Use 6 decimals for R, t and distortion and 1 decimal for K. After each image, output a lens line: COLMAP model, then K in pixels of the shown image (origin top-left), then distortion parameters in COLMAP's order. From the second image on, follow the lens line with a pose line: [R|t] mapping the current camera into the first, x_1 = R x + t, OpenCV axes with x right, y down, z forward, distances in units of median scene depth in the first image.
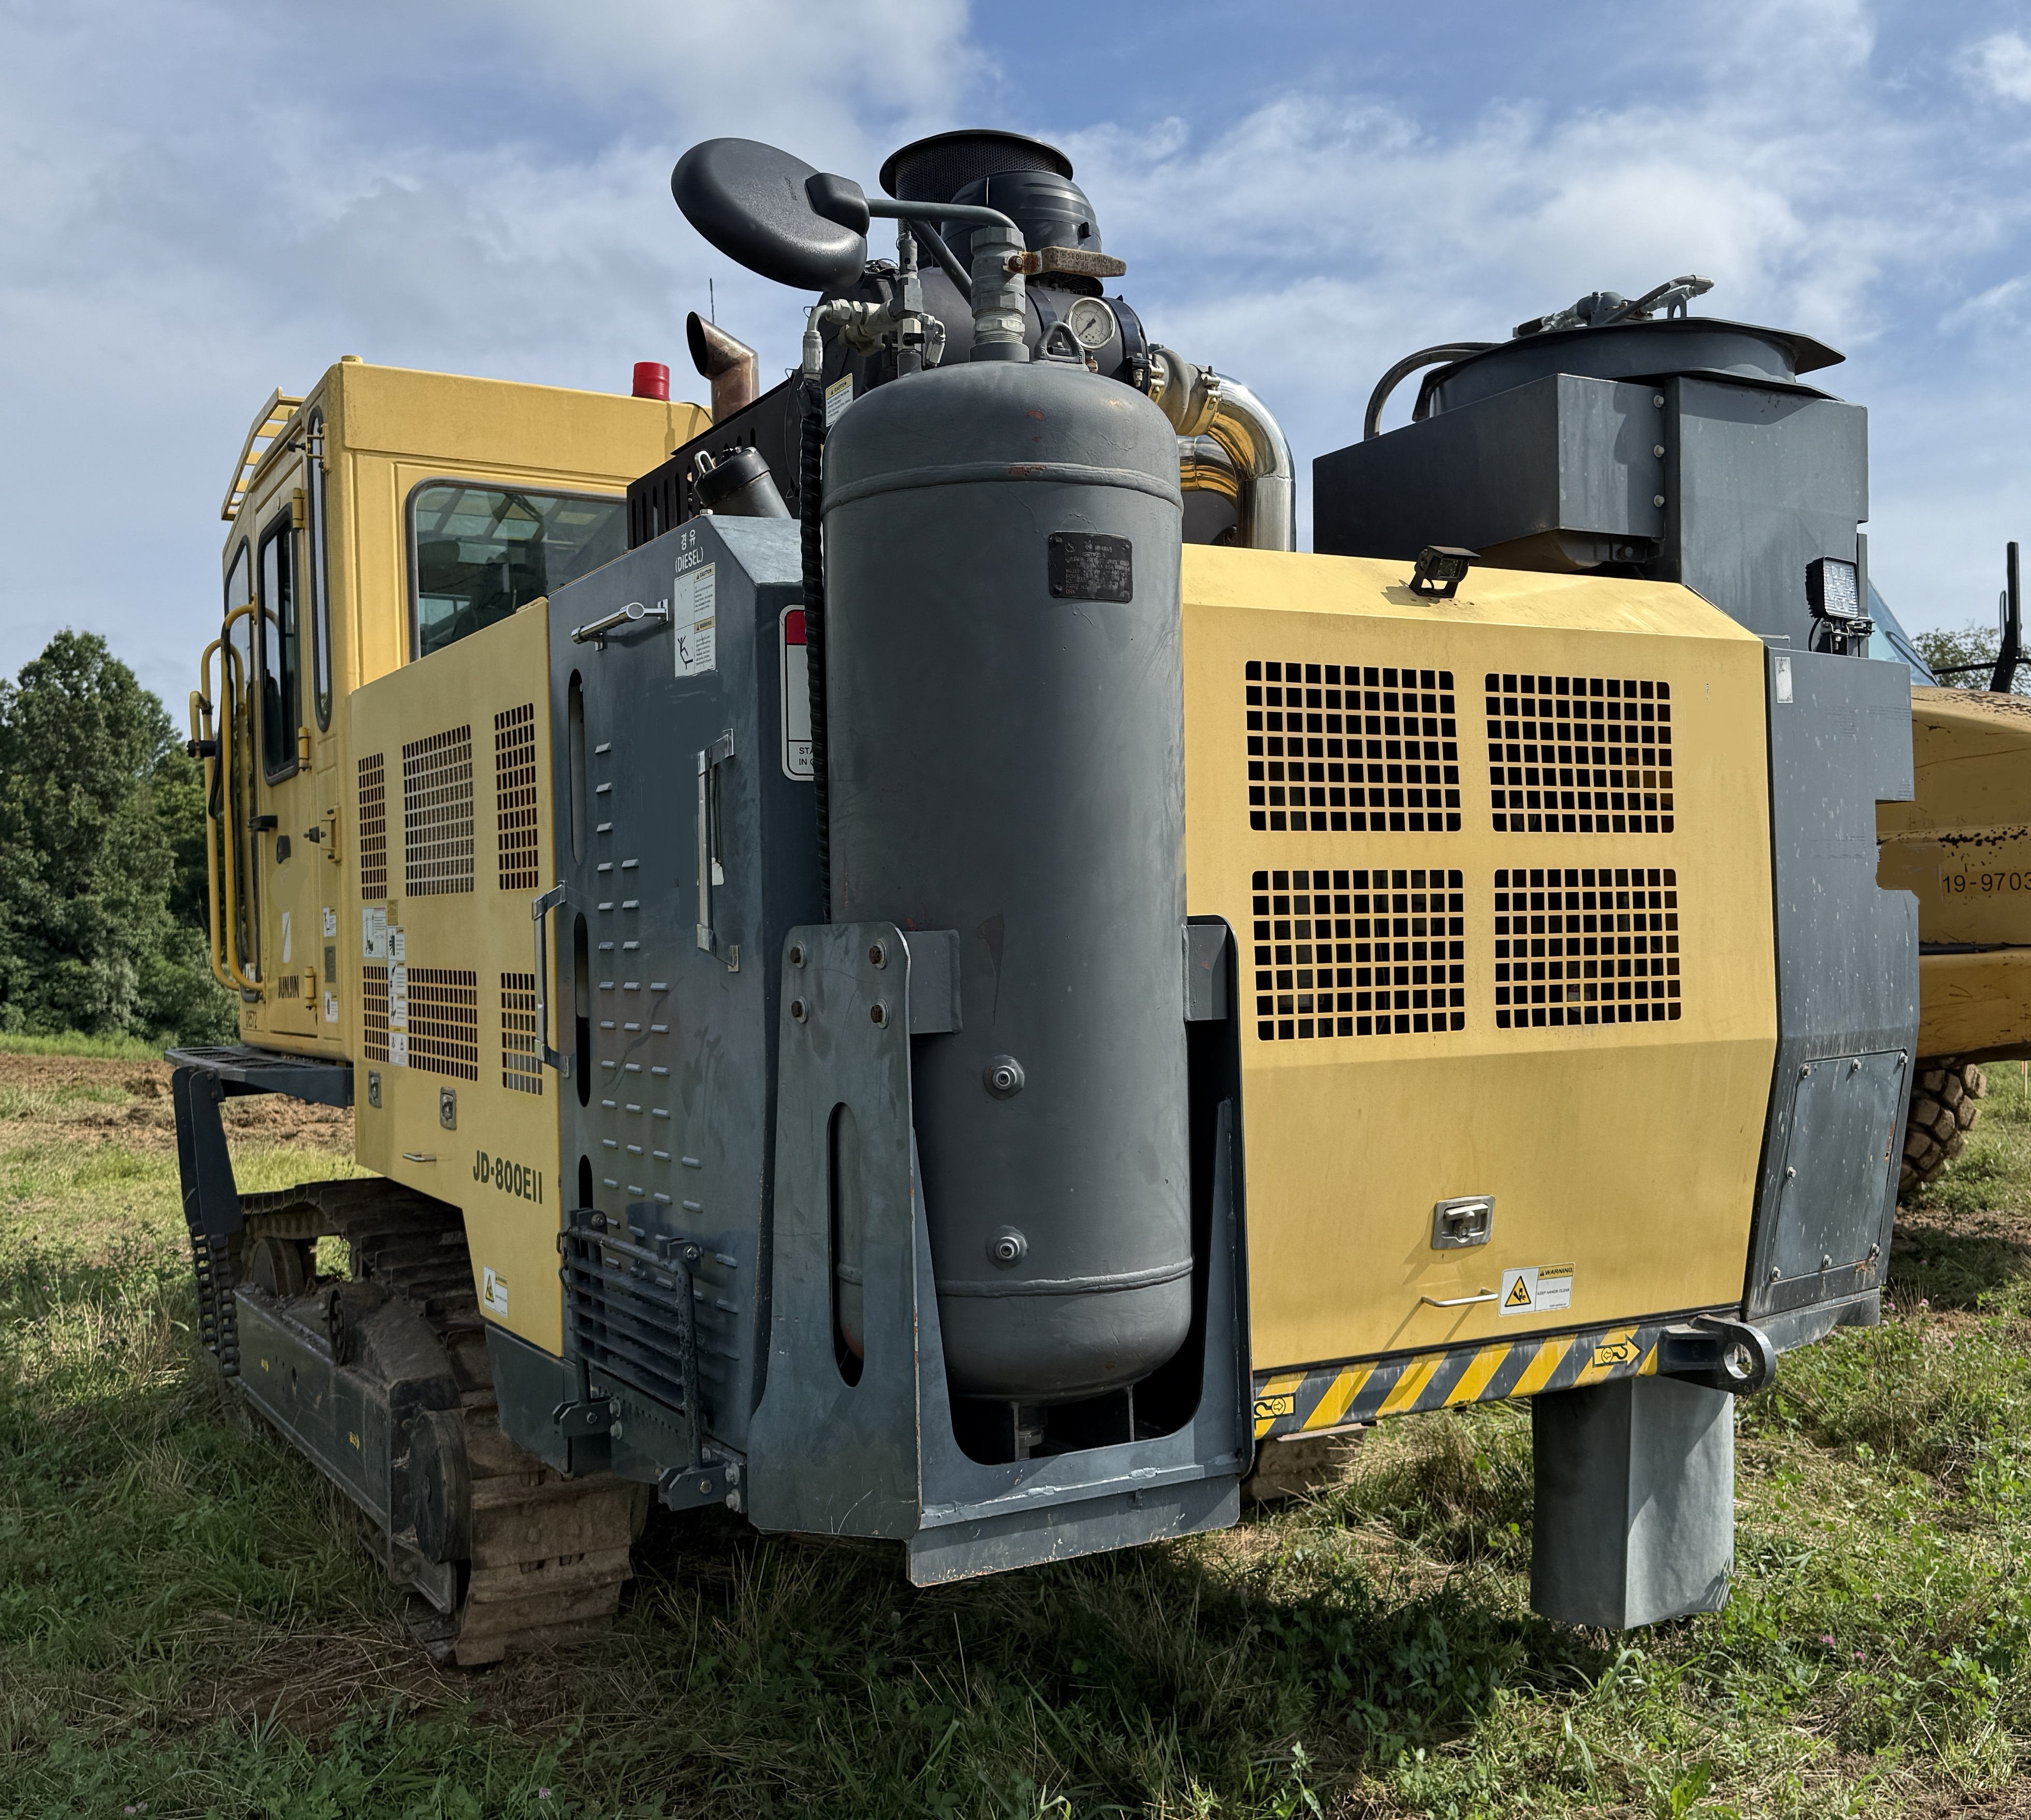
lens RADIAL K [[2063.0, 0, 1015.5], [0, 2063.0, 910.0], [0, 0, 1]] dist [0.189689, -0.199528]
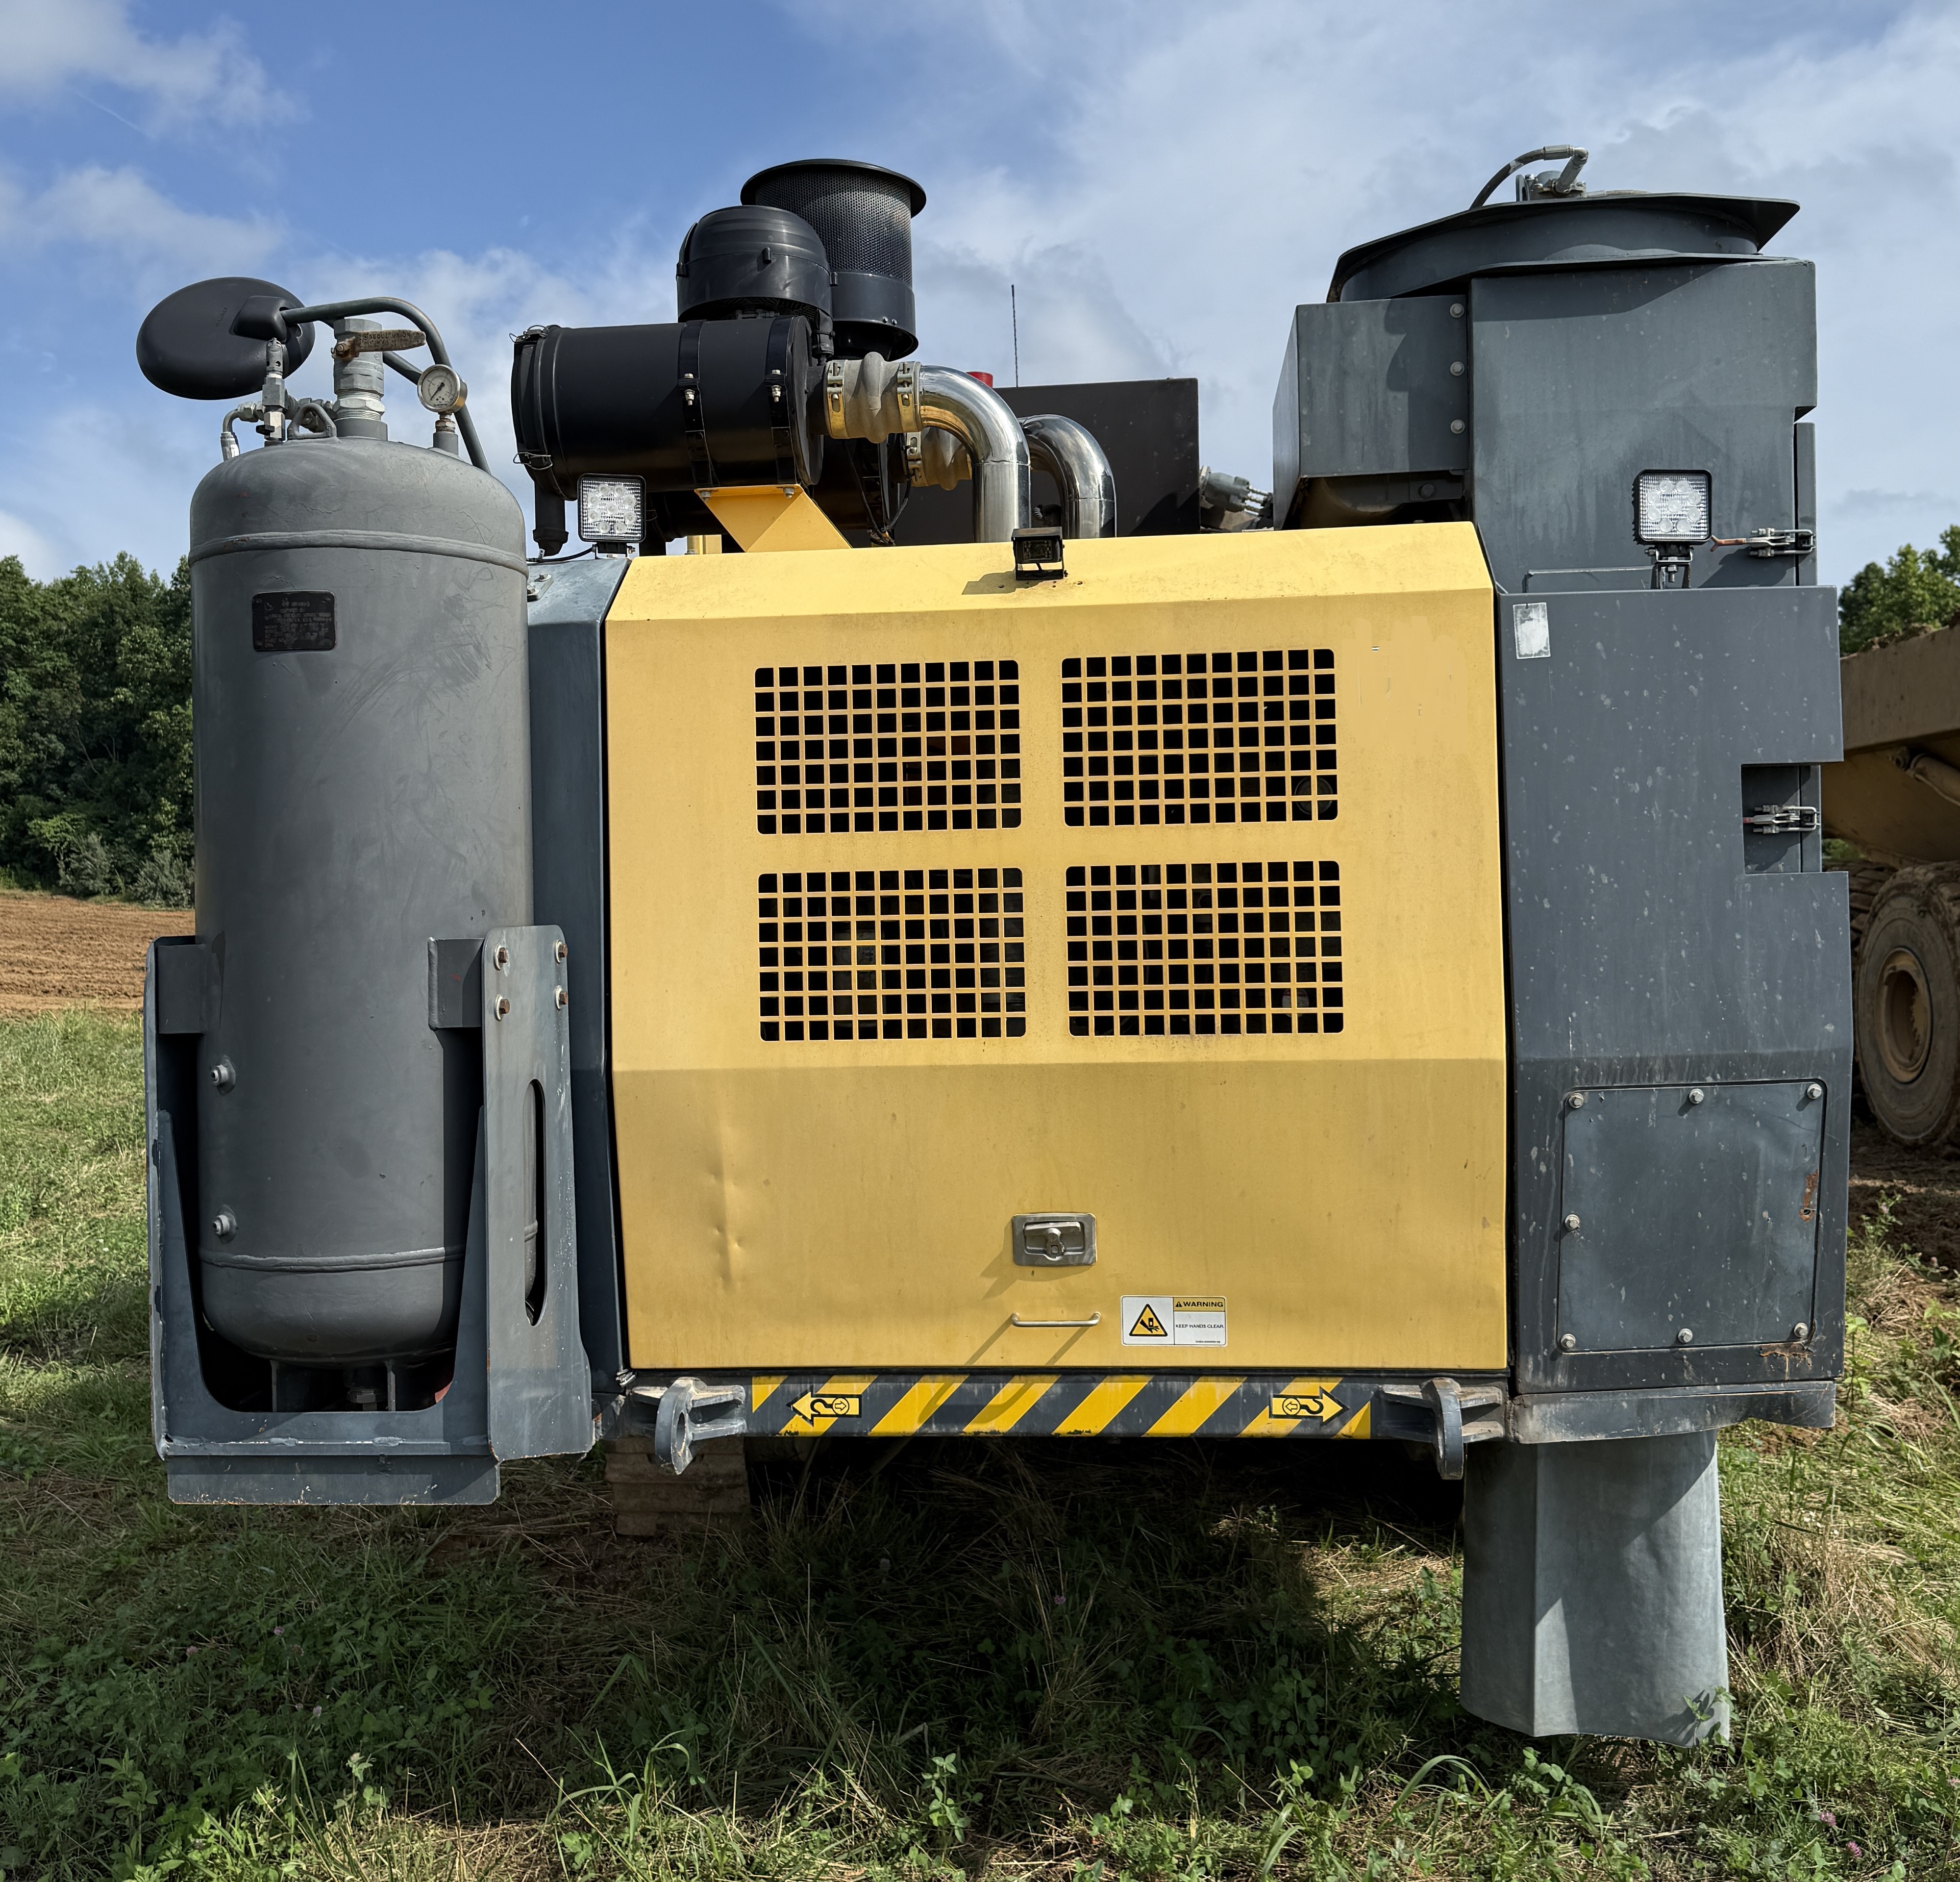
lens RADIAL K [[2088.5, 0, 980.1], [0, 2088.5, 841.5], [0, 0, 1]] dist [0.151622, 0.029023]
pose [[0.812145, -0.010316, -0.583364, 0.745112], [0.011904, 0.999929, -0.001110, -0.030066], [0.583334, -0.006043, 0.812210, 0.209316]]
